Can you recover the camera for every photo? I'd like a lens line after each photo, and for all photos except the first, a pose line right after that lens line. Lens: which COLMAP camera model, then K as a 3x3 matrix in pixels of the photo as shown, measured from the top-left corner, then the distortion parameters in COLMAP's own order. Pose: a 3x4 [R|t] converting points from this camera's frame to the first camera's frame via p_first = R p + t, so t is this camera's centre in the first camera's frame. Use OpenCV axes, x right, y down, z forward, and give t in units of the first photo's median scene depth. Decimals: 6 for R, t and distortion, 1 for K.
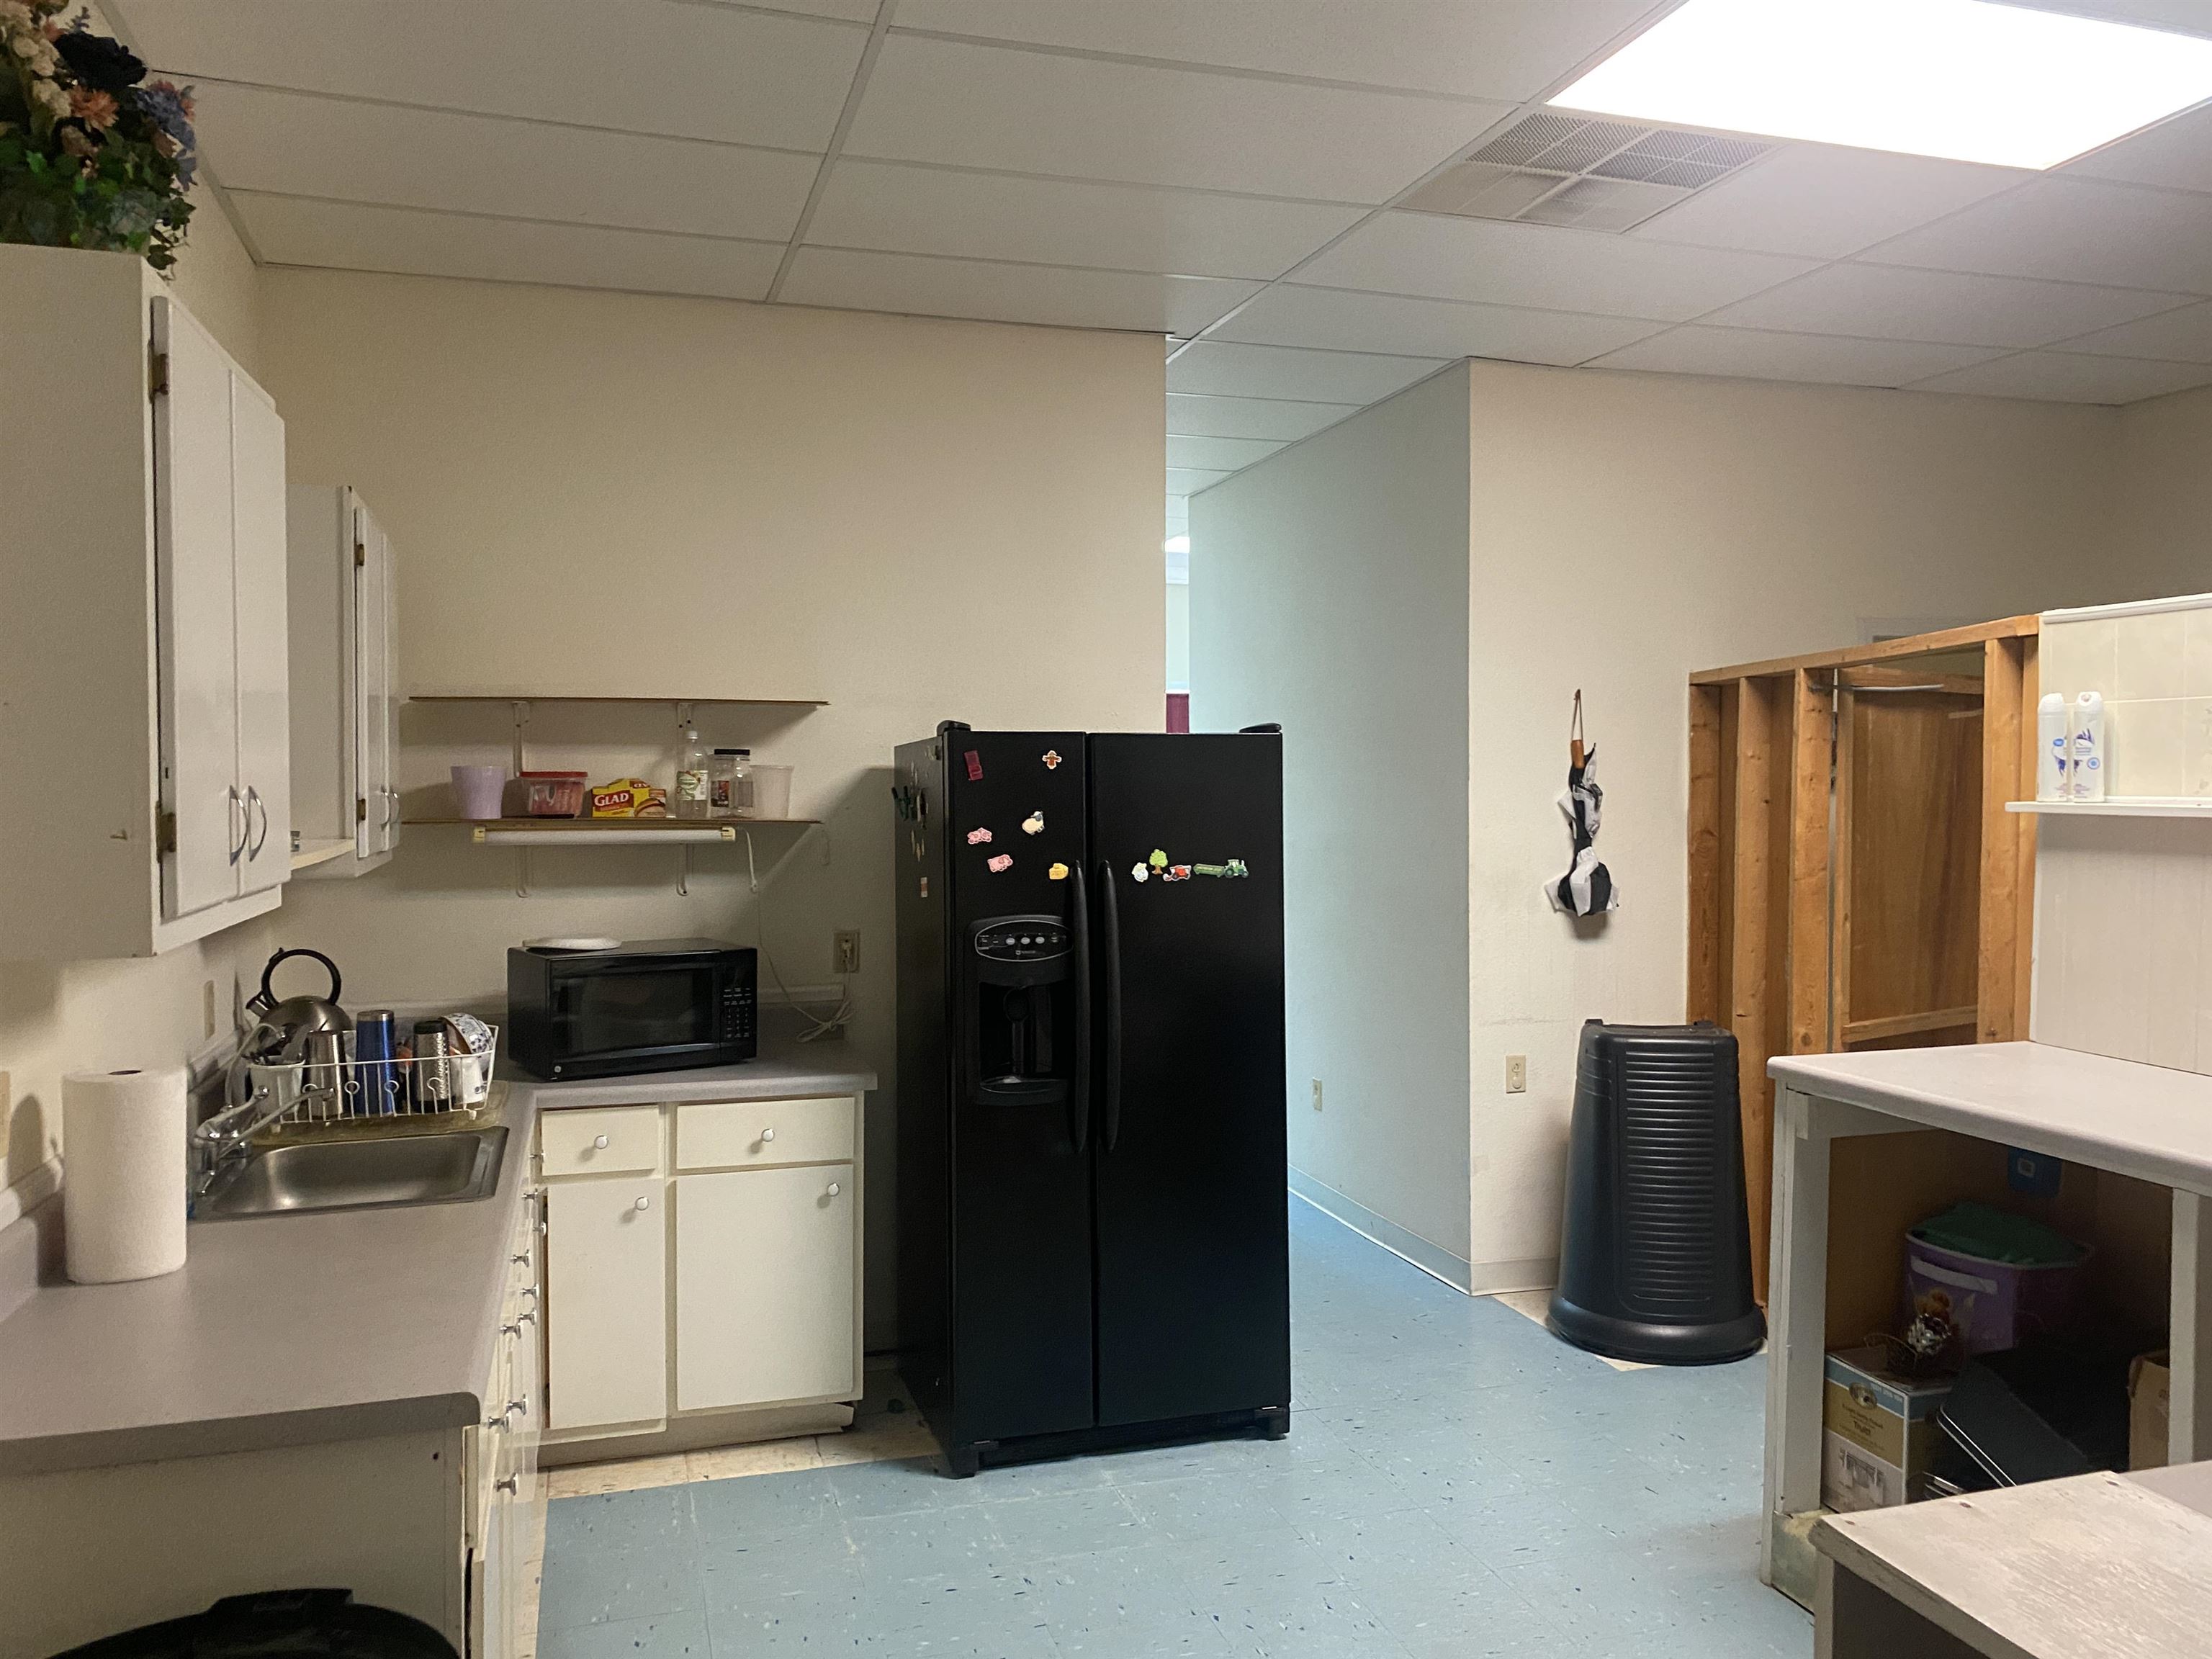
lens RADIAL K [[1662.9, 0, 1106.0], [0, 1662.9, 829.5], [0, 0, 1]] dist [0.077739, -0.094780]
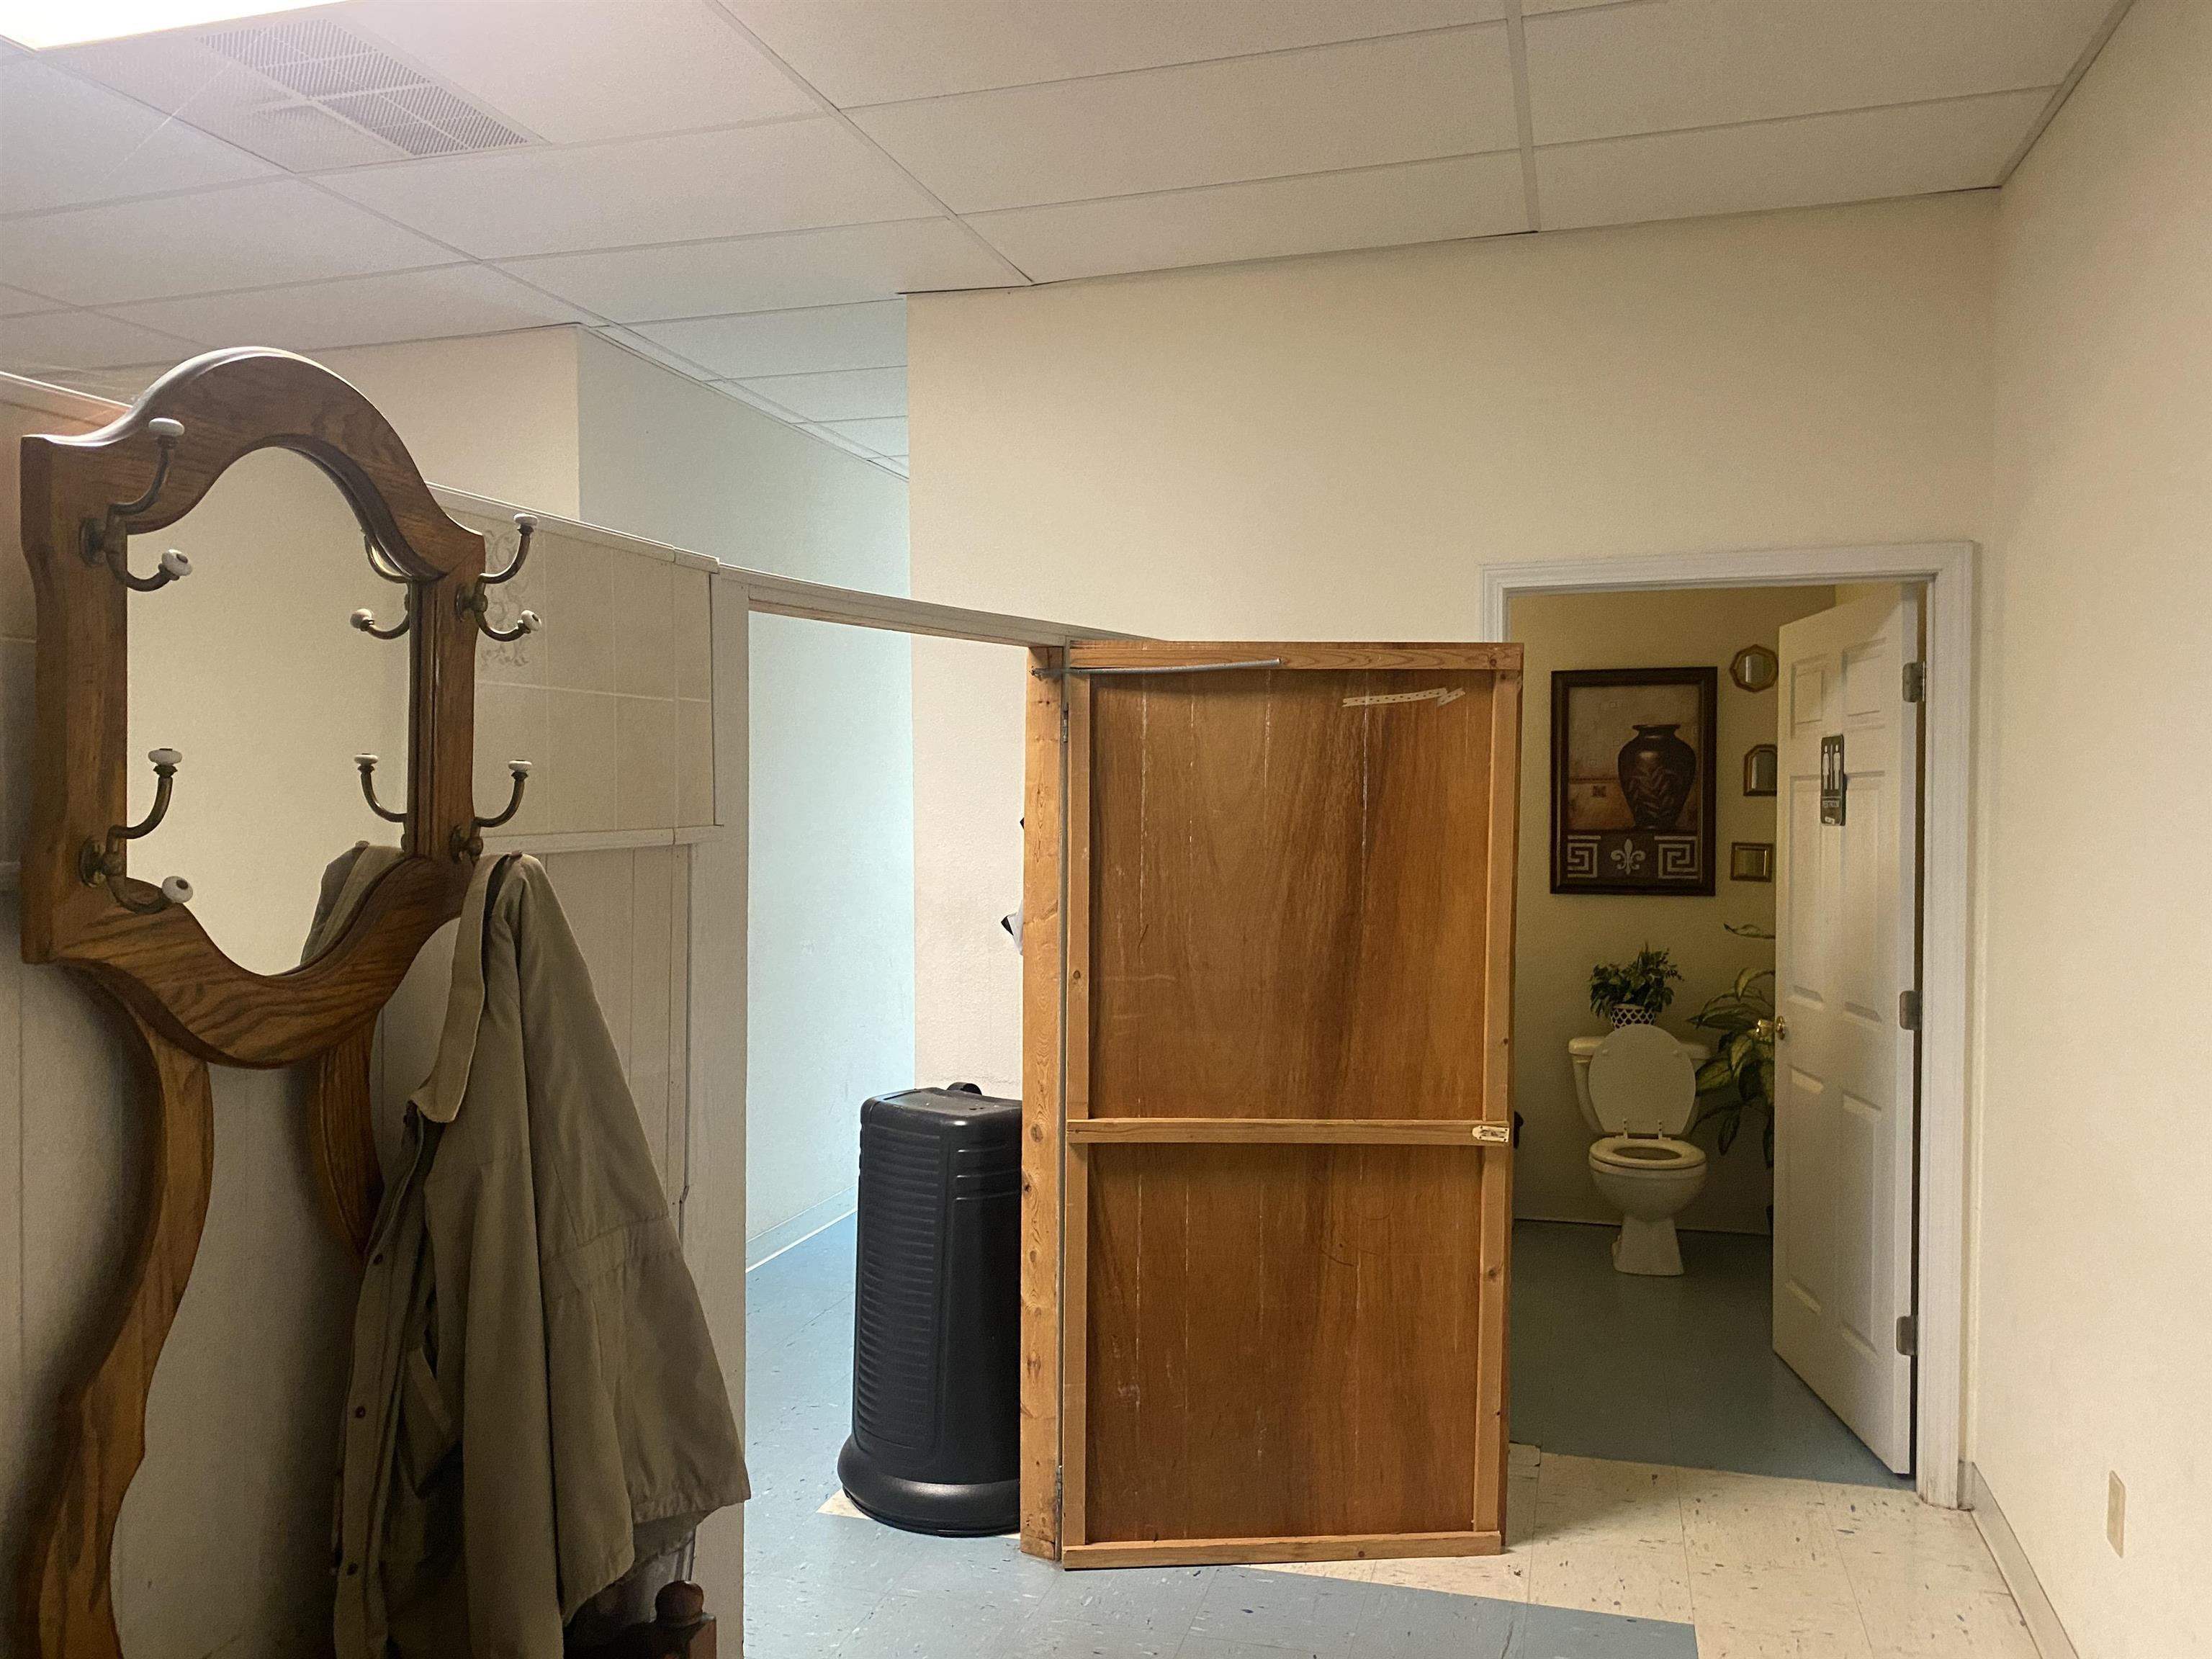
lens RADIAL K [[1662.9, 0, 1106.0], [0, 1662.9, 829.5], [0, 0, 1]] dist [0.077739, -0.094780]
pose [[0.828295, 0.016770, -0.560041, 0.838250], [-0.018484, 0.999826, 0.002600, -0.014966], [0.559987, 0.008198, 0.828461, 0.379327]]
